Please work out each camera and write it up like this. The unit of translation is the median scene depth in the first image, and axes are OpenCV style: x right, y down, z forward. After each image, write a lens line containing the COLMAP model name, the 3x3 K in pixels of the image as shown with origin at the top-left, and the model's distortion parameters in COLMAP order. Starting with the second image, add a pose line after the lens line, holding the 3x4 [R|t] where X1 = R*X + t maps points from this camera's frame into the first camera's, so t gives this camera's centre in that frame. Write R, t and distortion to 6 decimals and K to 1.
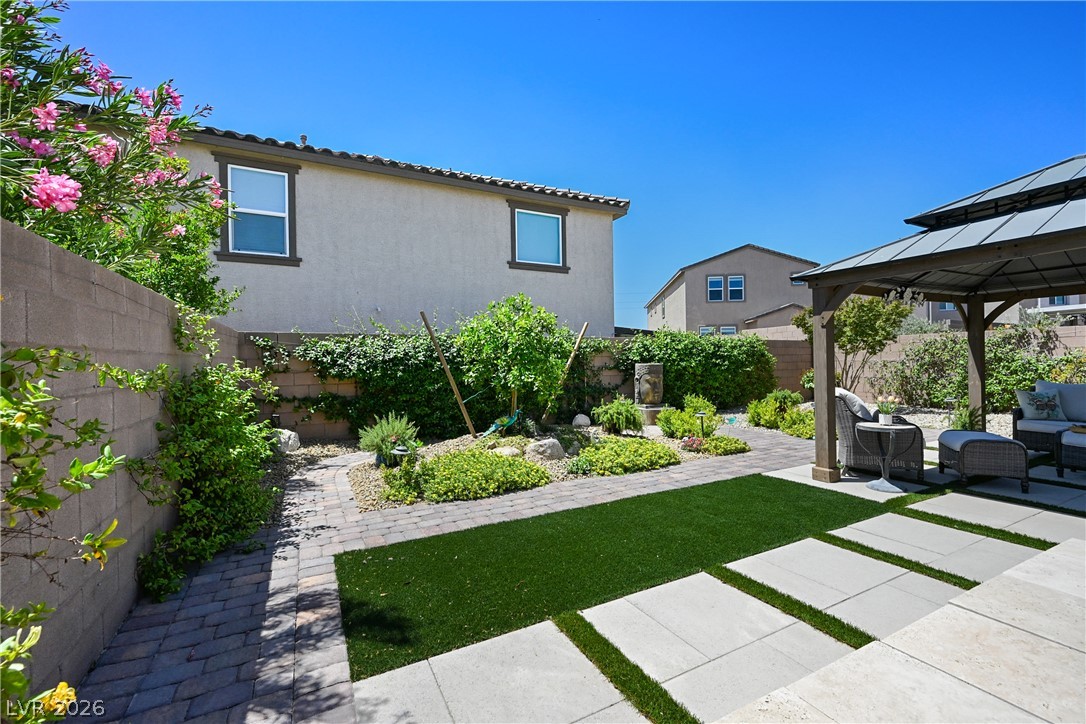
lens RADIAL K [[455.8, 0, 547.9], [0, 455.8, 362.3], [0, 0, 1]] dist [-0.000564, 0.000101]
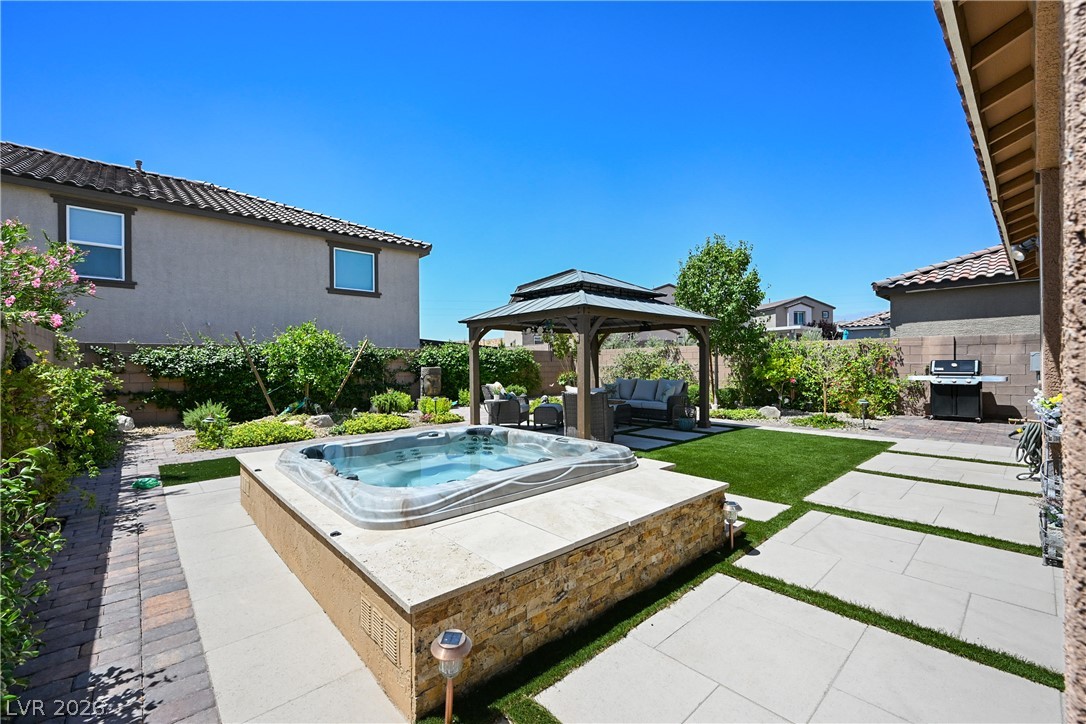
lens RADIAL K [[455.8, 0, 552.0], [0, 455.8, 361.6], [0, 0, 1]] dist [-0.000564, 0.000101]
pose [[0.968378, 0.006859, 0.249394, 0.304617], [-0.005074, 0.999957, -0.007801, -0.007880], [-0.249437, 0.006289, 0.968371, -0.594447]]
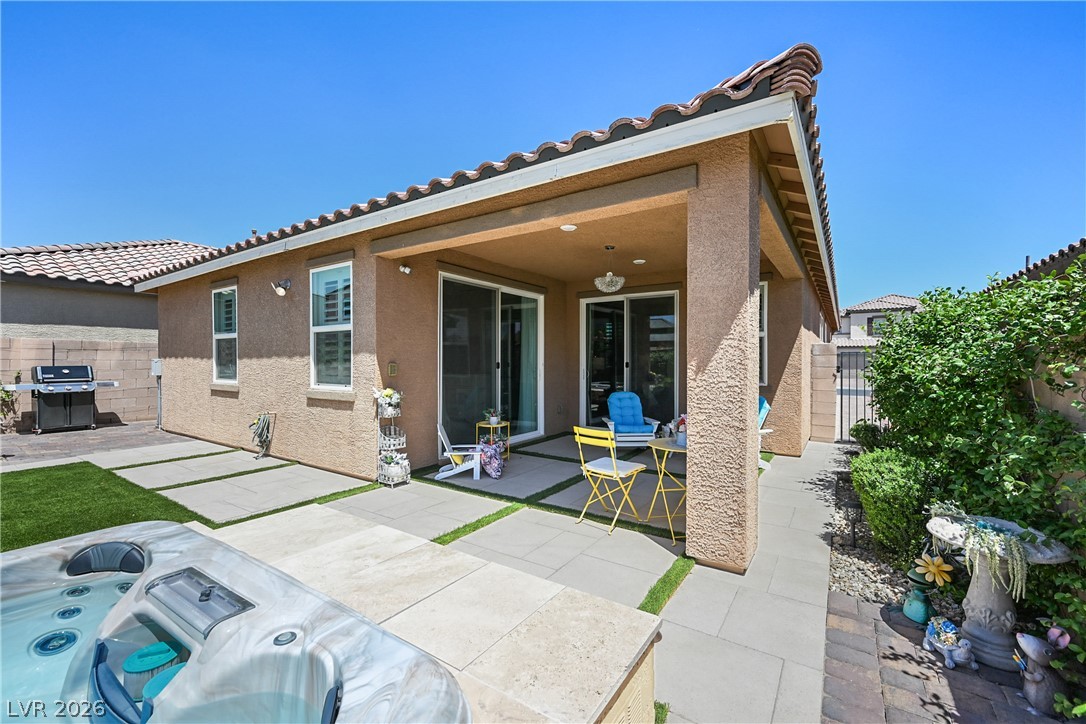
lens RADIAL K [[455.8, 0, 539.8], [0, 455.8, 362.6], [0, 0, 1]] dist [-0.000564, 0.000101]
pose [[-0.472796, 0.009835, 0.881117, 0.098828], [0.007293, 0.999947, -0.007248, -0.019133], [-0.881142, 0.002999, -0.472843, -0.156410]]
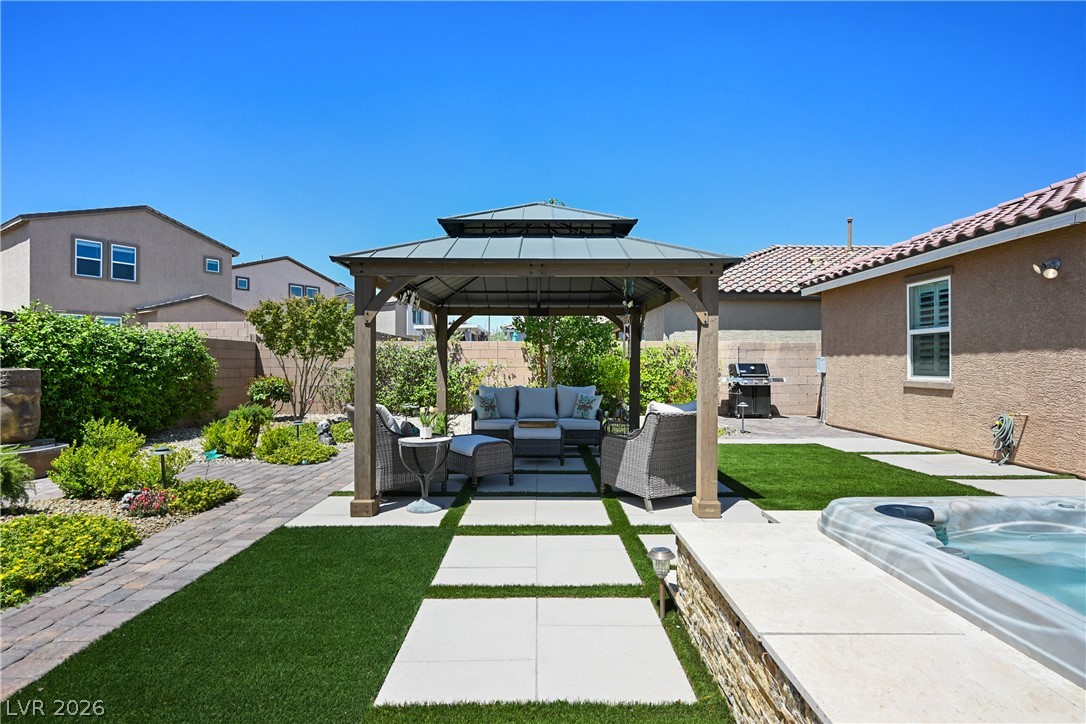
lens RADIAL K [[531.8, 0, 533.8], [0, 531.8, 362.9], [0, 0, 1]] dist [-0.000206, 0.000044]
pose [[0.466702, 0.017532, 0.884241, -0.061284], [-0.007761, 0.999846, -0.015727, 0.001439], [-0.884380, 0.000477, 0.466767, 0.198014]]
